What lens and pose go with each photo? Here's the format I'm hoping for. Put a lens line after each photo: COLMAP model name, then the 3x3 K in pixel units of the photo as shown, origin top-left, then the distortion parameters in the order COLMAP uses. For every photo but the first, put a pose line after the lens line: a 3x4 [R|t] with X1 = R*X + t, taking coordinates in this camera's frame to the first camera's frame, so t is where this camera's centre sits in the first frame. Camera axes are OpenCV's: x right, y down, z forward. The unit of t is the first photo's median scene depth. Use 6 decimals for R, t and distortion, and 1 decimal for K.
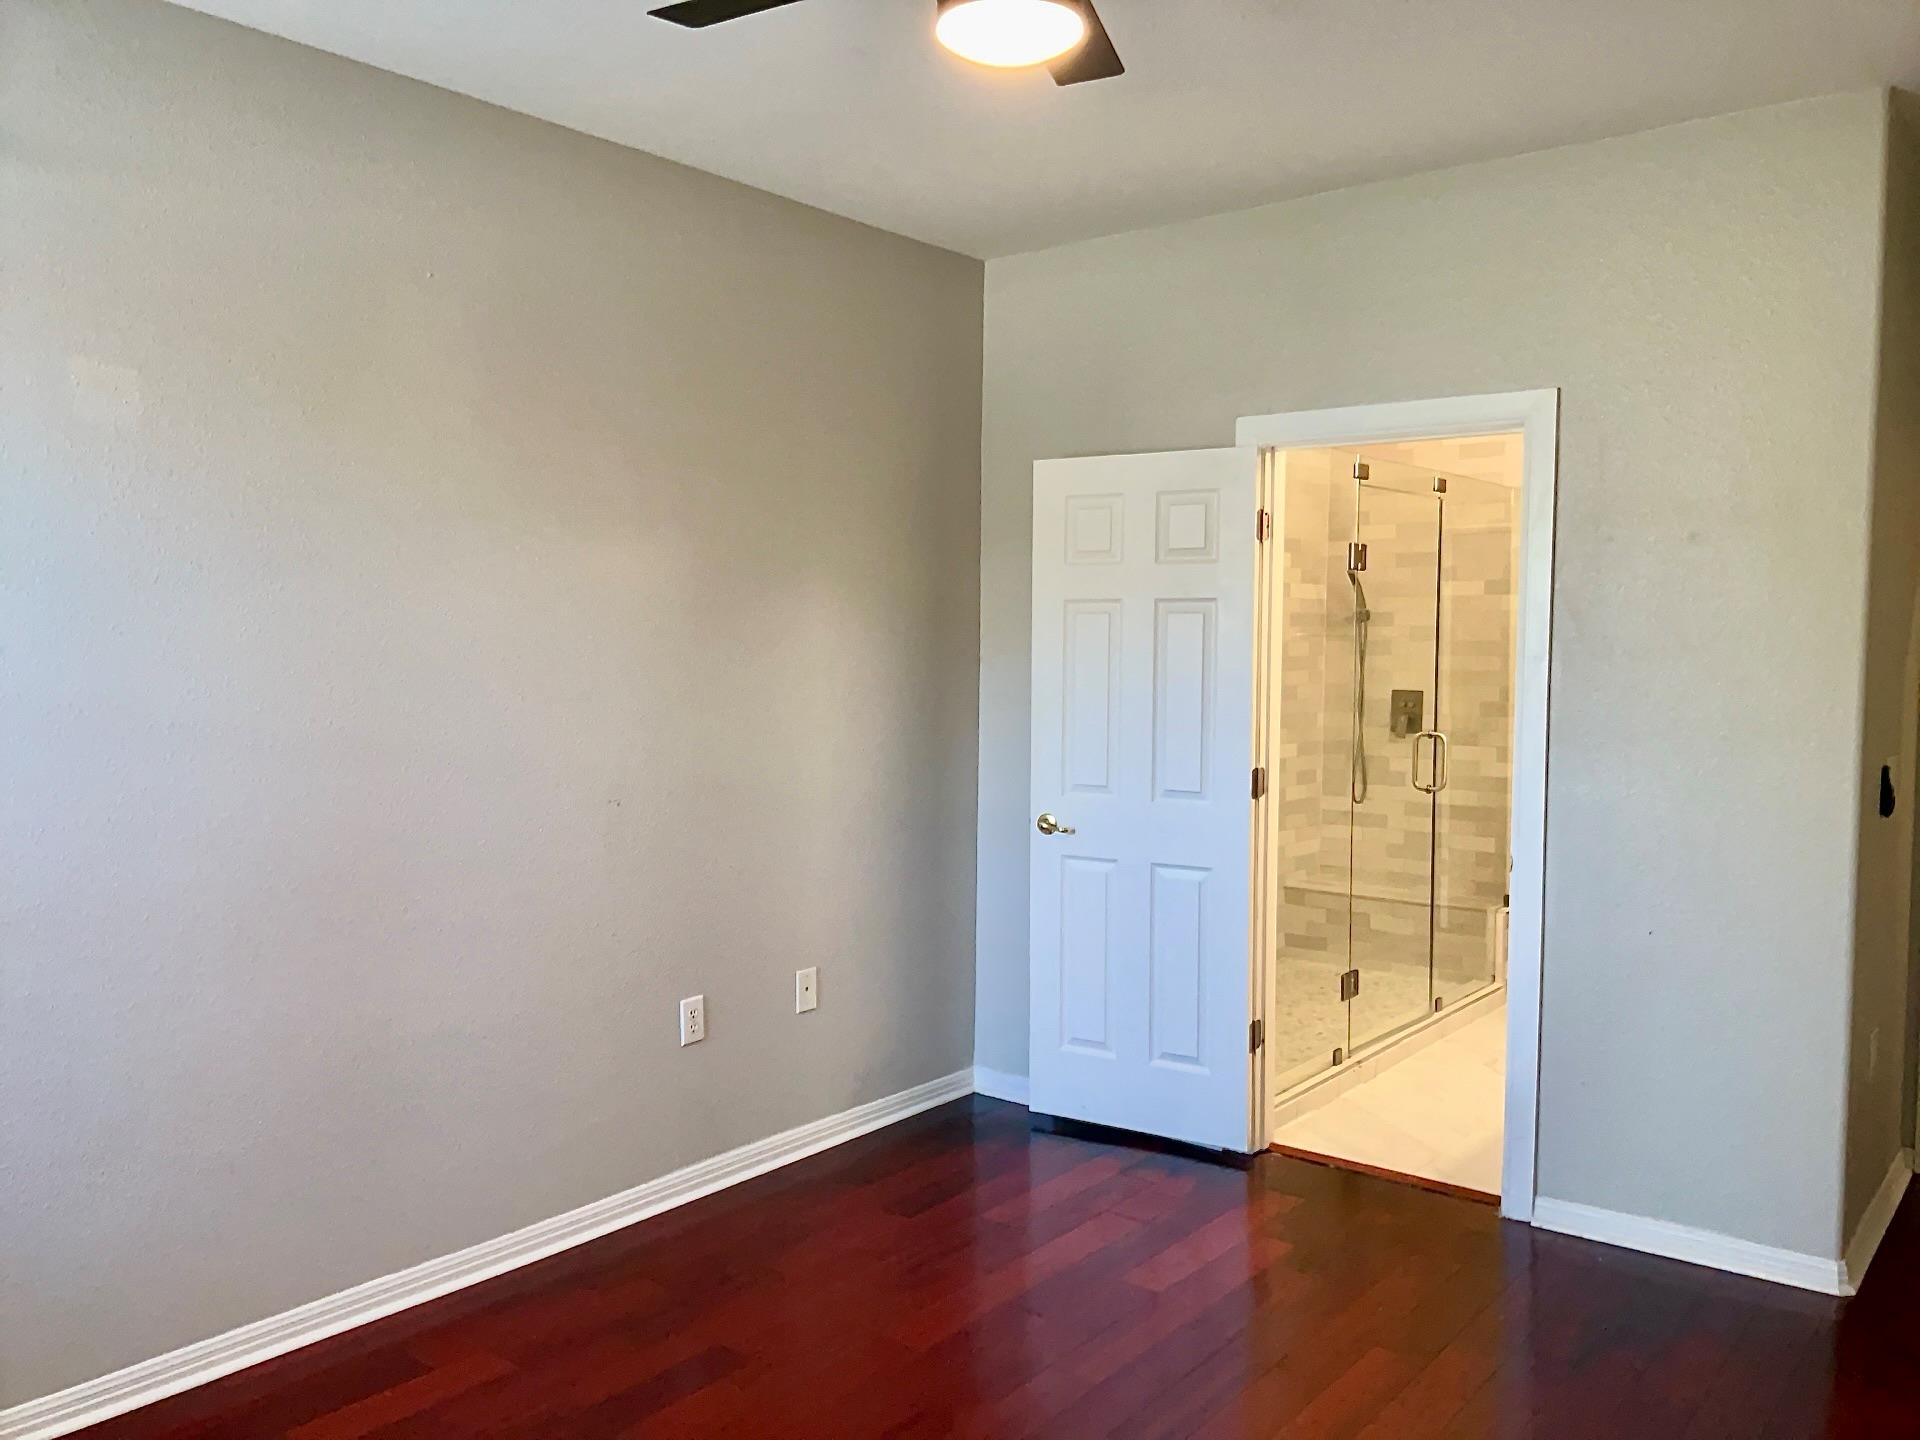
lens RADIAL K [[1503.2, 0, 947.4], [0, 1503.2, 723.1], [0, 0, 1]] dist [0.011821, -0.040042]
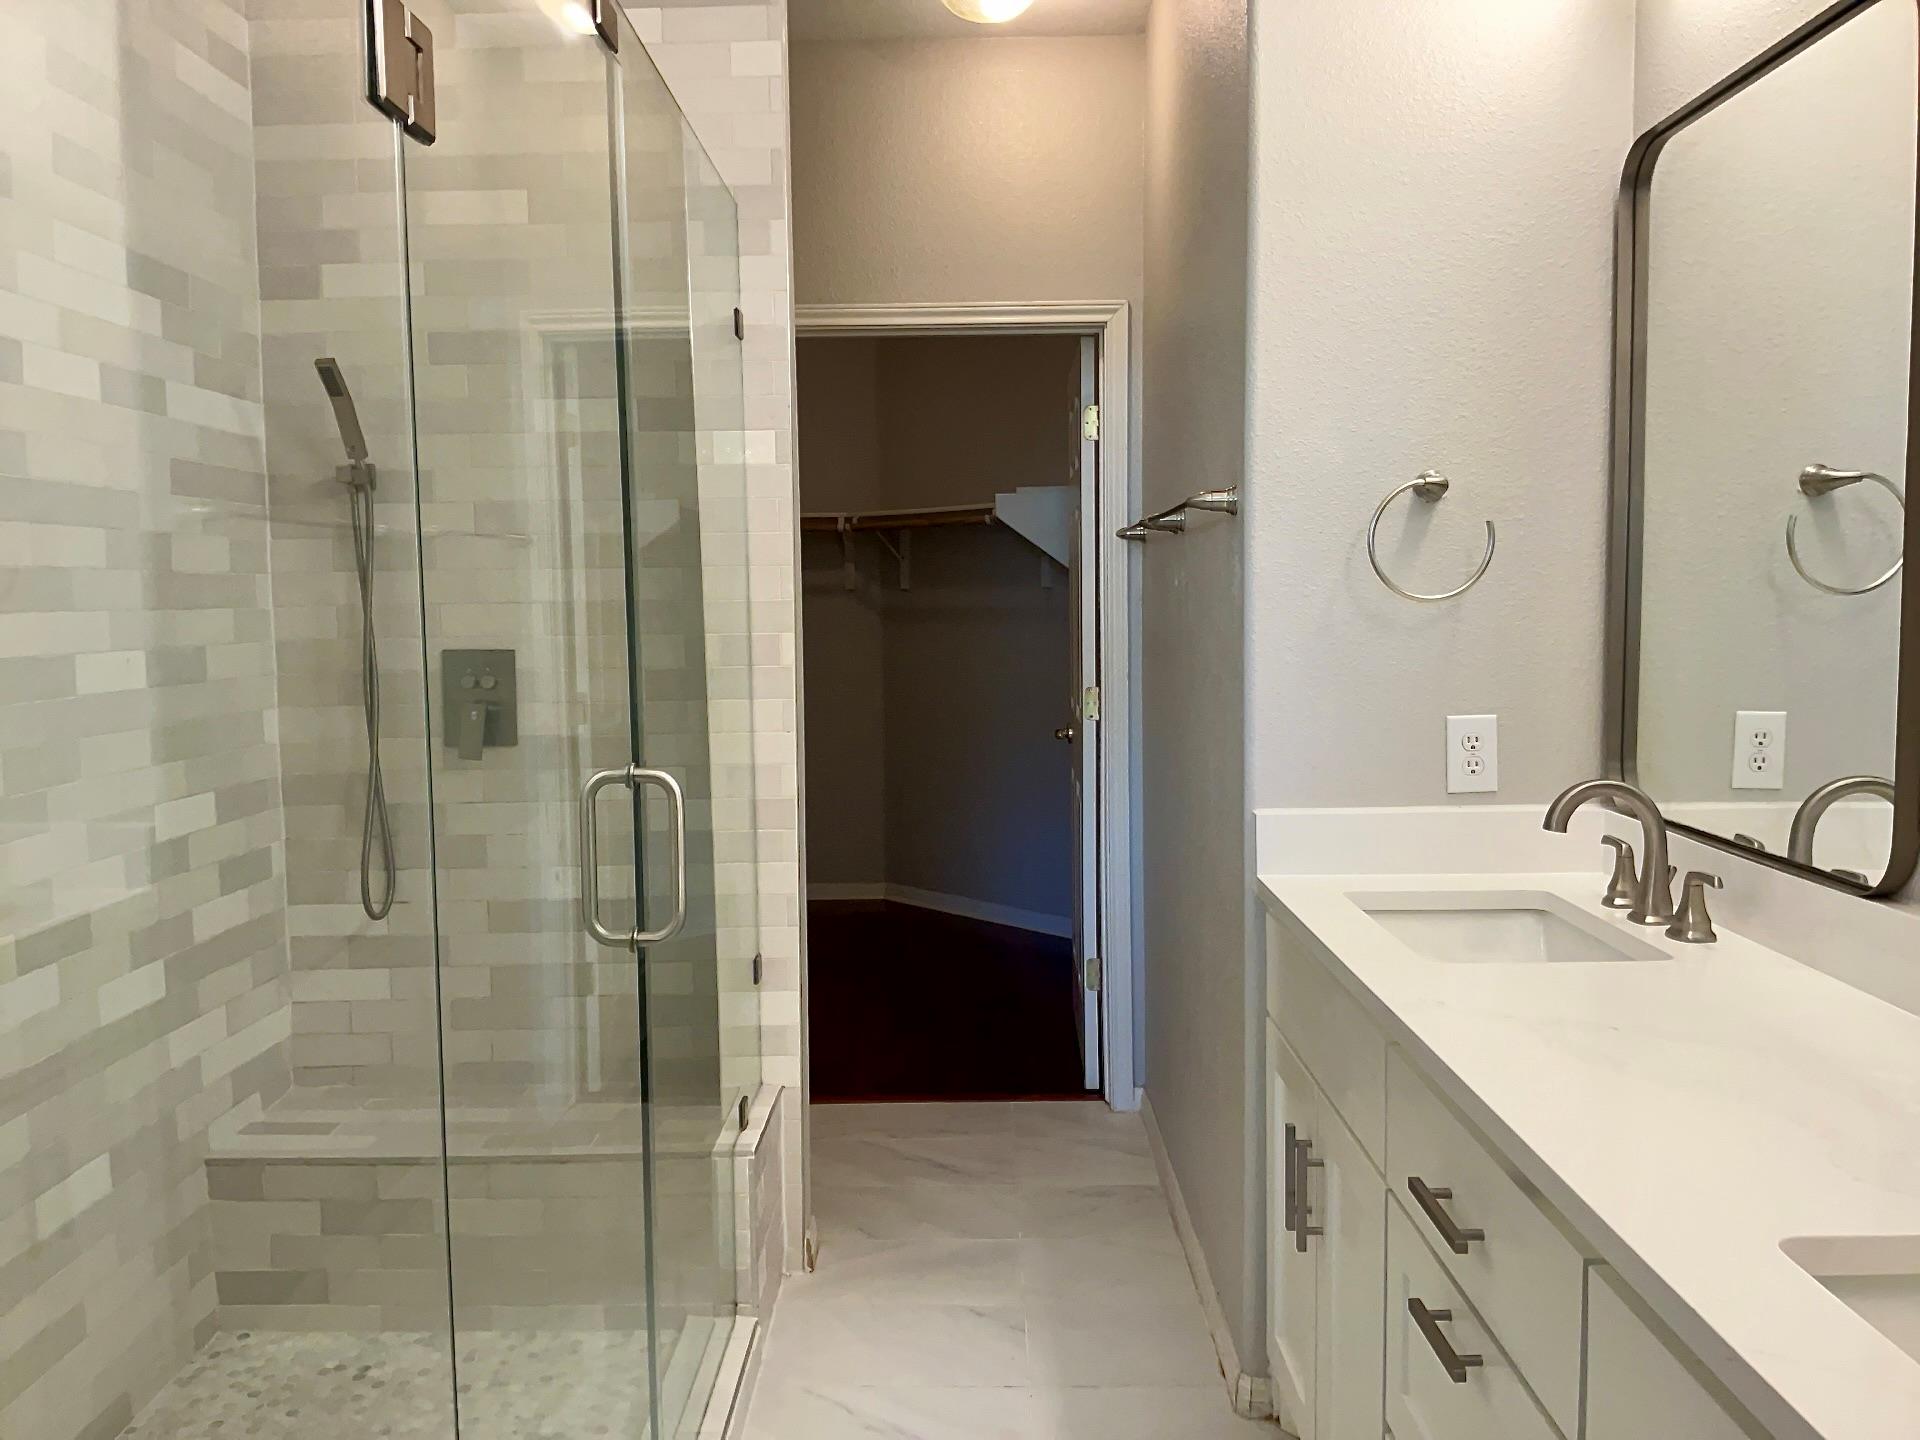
lens RADIAL K [[1503.2, 0, 942.7], [0, 1503.2, 729.1], [0, 0, 1]] dist [0.011821, -0.040042]
pose [[0.782952, -0.068195, 0.618333, 0.137870], [0.048885, 0.997644, 0.048129, -0.013017], [-0.620158, -0.007456, 0.784441, 0.565282]]
